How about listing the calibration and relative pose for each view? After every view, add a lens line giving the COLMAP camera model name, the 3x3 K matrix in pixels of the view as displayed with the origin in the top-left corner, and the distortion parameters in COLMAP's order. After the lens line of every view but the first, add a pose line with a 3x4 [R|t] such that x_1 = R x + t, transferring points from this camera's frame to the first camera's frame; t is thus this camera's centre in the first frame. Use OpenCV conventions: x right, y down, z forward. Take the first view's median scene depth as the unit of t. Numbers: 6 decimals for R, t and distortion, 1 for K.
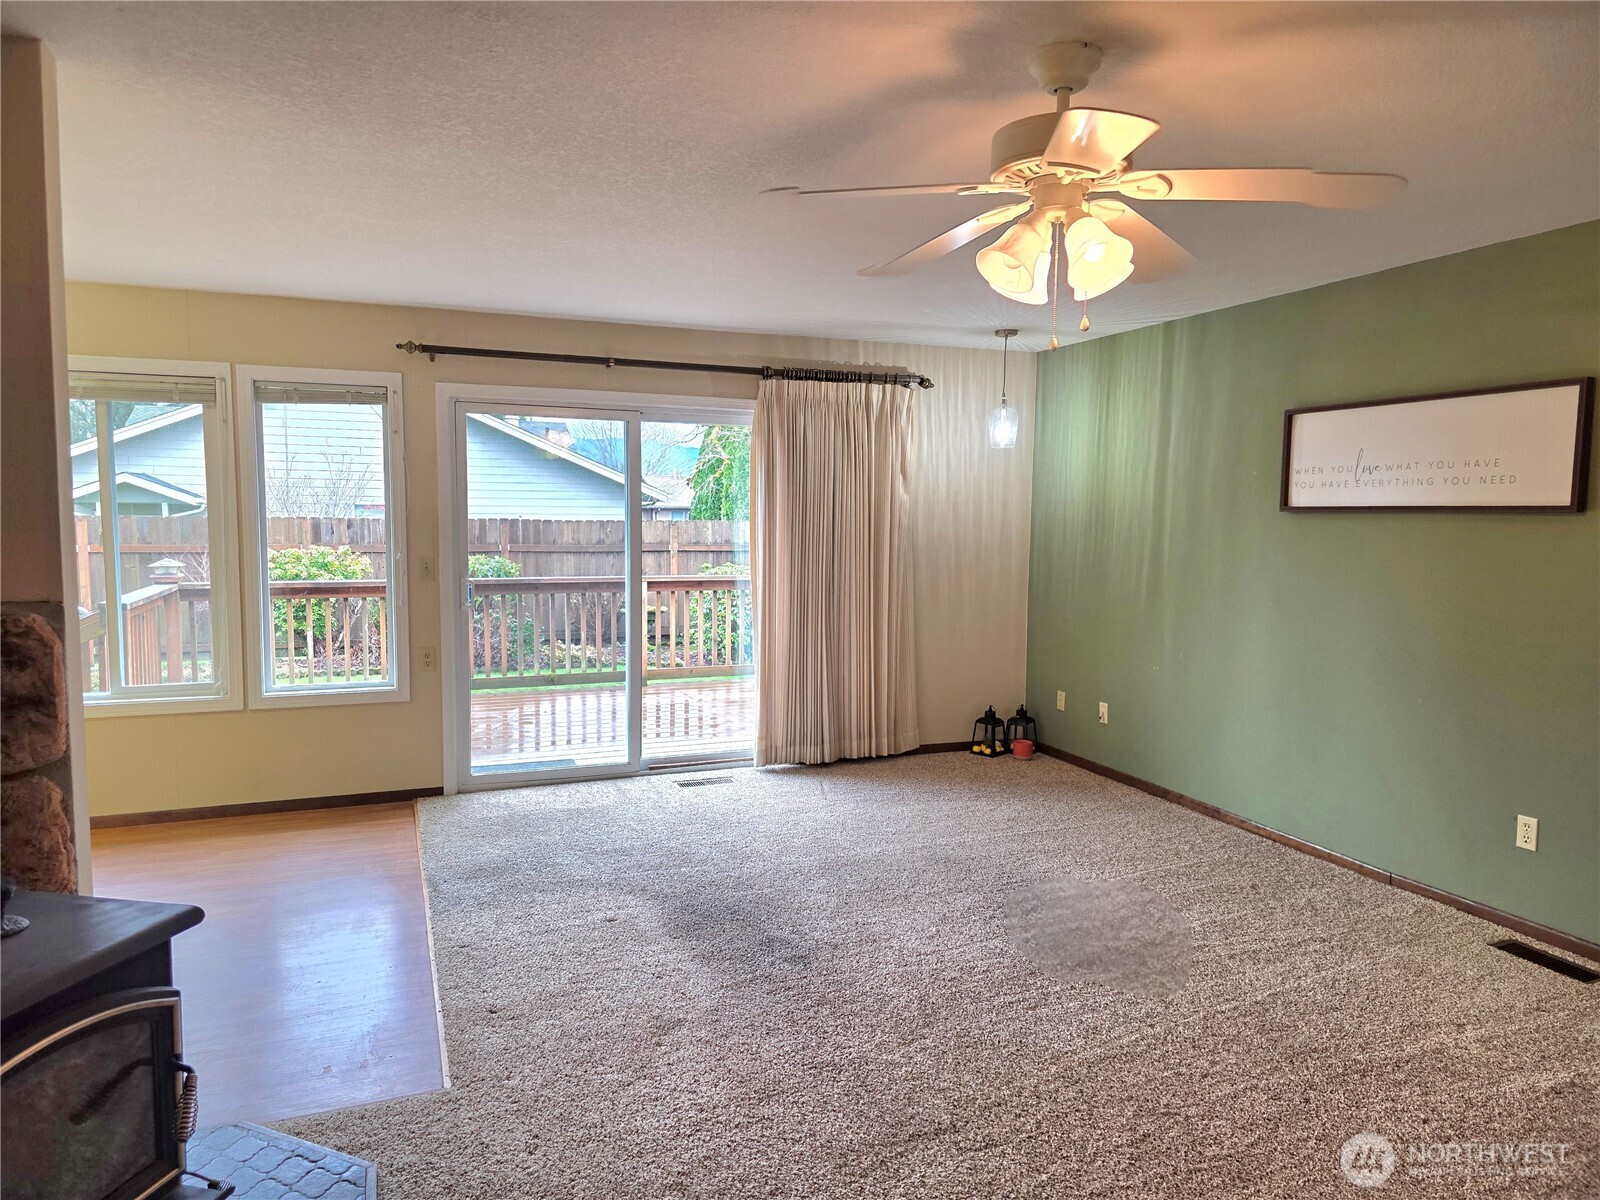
lens RADIAL K [[1063.9, 0, 796.9], [0, 1063.9, 606.9], [0, 0, 1]] dist [0.081402, -0.091755]
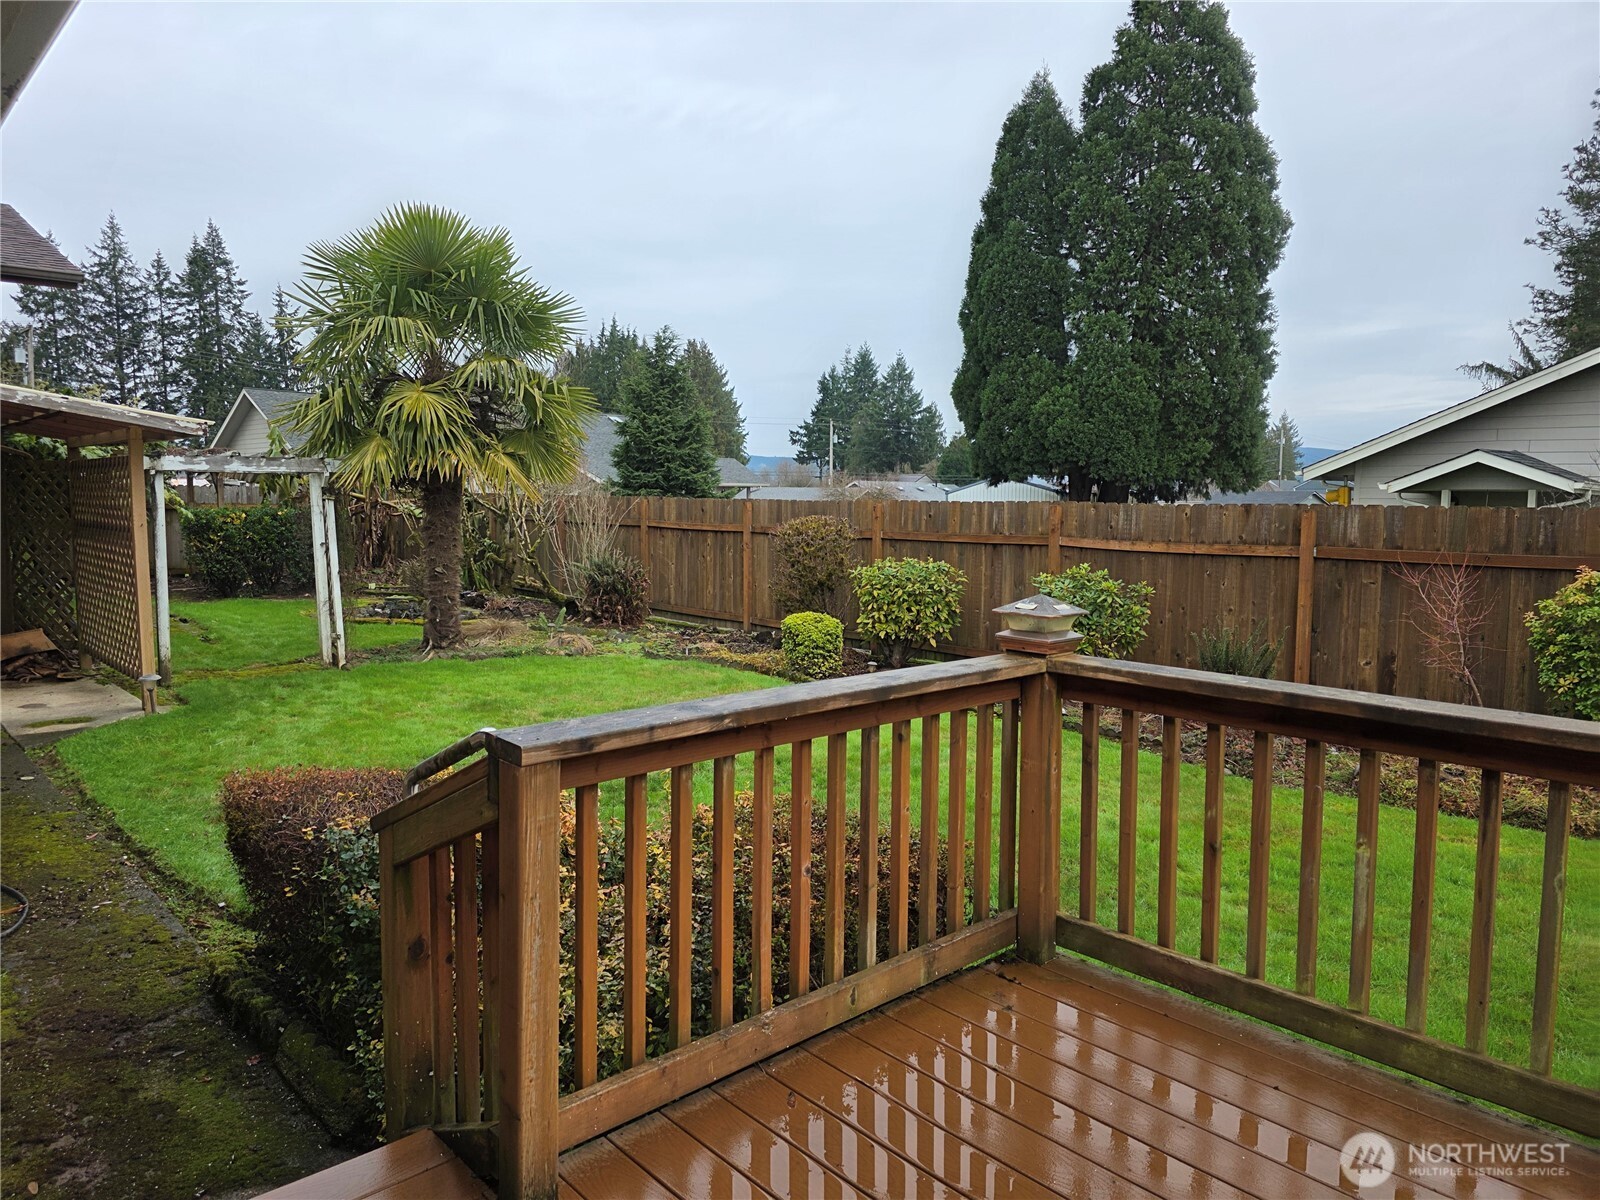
lens RADIAL K [[1068.7, 0, 774.3], [0, 1068.7, 605.0], [0, 0, 1]] dist [0.055554, -0.050852]
pose [[0.356829, 0.089906, -0.929833, -0.323708], [-0.087290, 0.994212, 0.062632, -0.081808], [0.930083, 0.058817, 0.362611, 1.052978]]
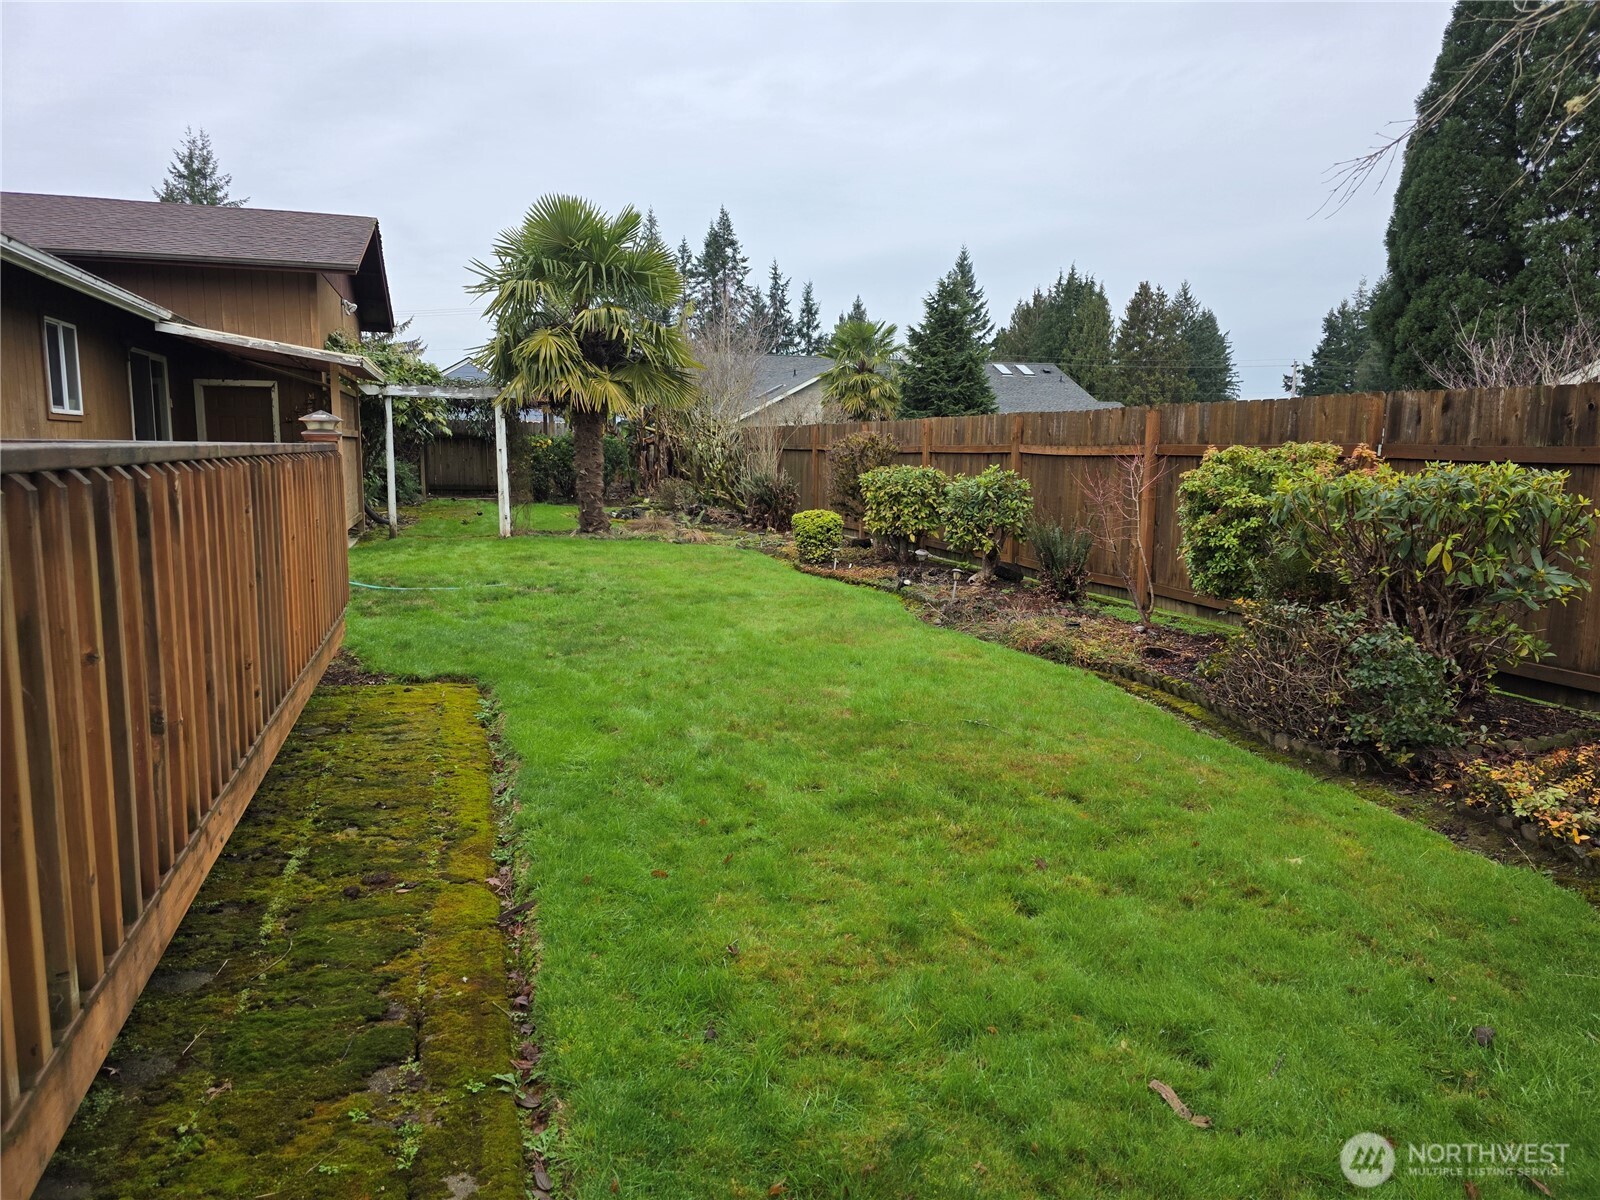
lens RADIAL K [[1063.9, 0, 796.9], [0, 1063.9, 606.9], [0, 0, 1]] dist [0.081402, -0.091755]
pose [[-0.074170, 0.137972, -0.987655, 0.245607], [-0.099018, 0.984470, 0.144963, -0.074410], [0.992318, 0.108547, -0.059357, 1.982647]]
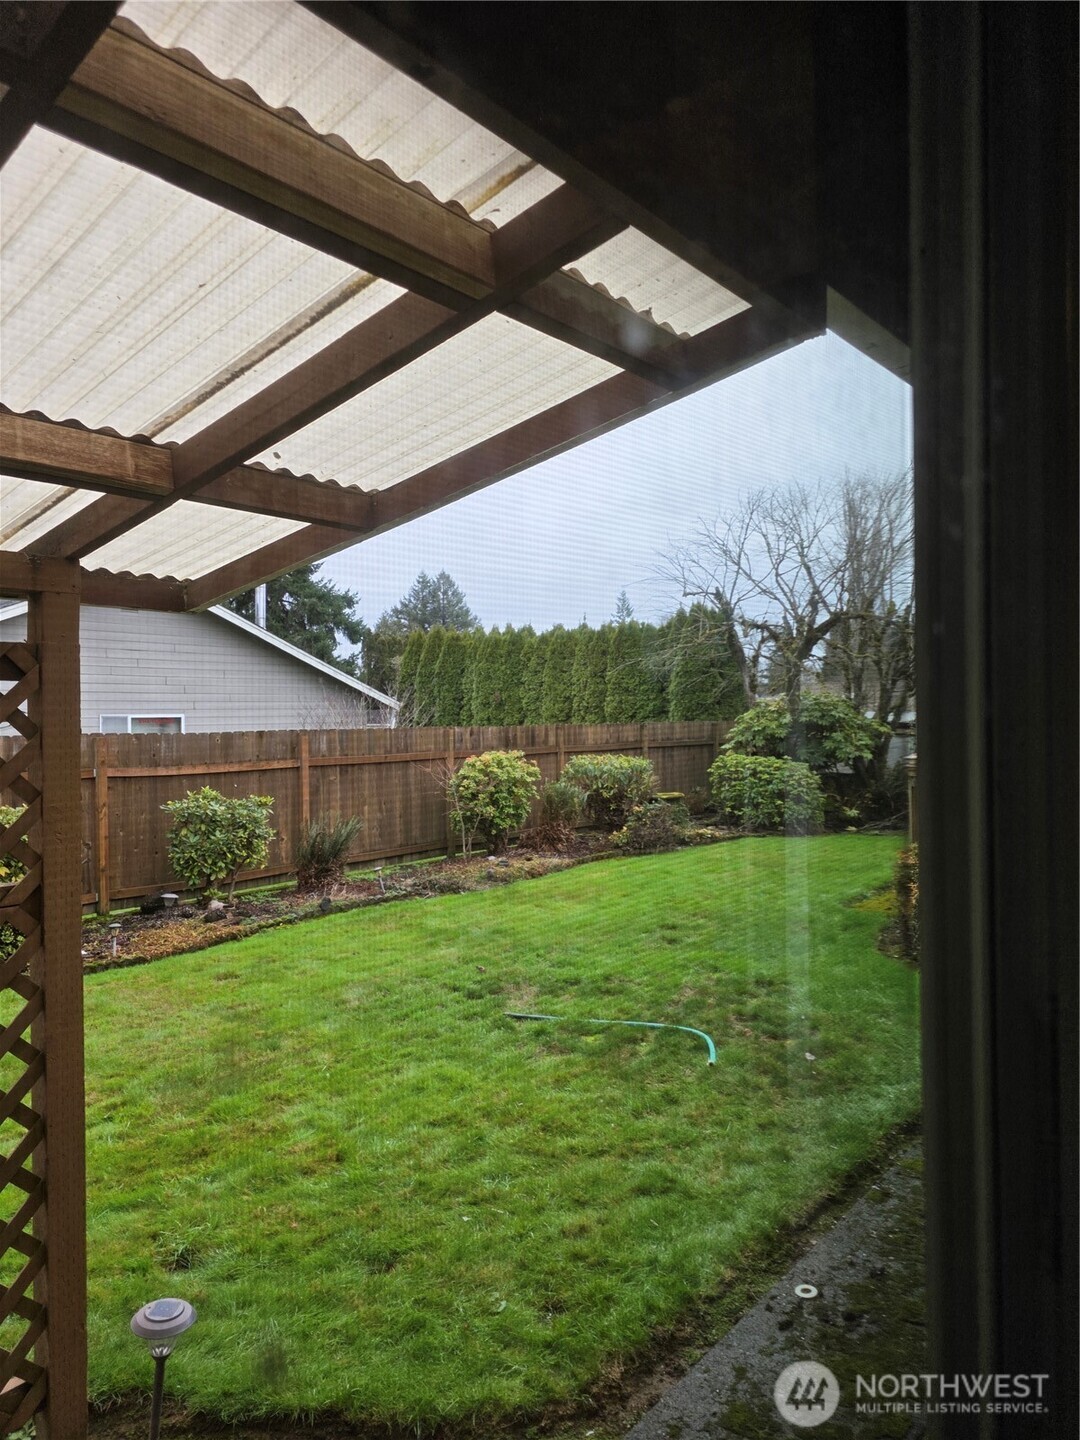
lens RADIAL K [[957.6, 0, 540.0], [0, 957.6, 720.0], [0, 0, 1]] dist [0.081402, -0.091755]
pose [[0.879686, -0.020131, 0.475129, -2.163031], [0.060425, 0.995737, -0.069686, -0.043194], [-0.471700, 0.090011, 0.877153, 0.257349]]
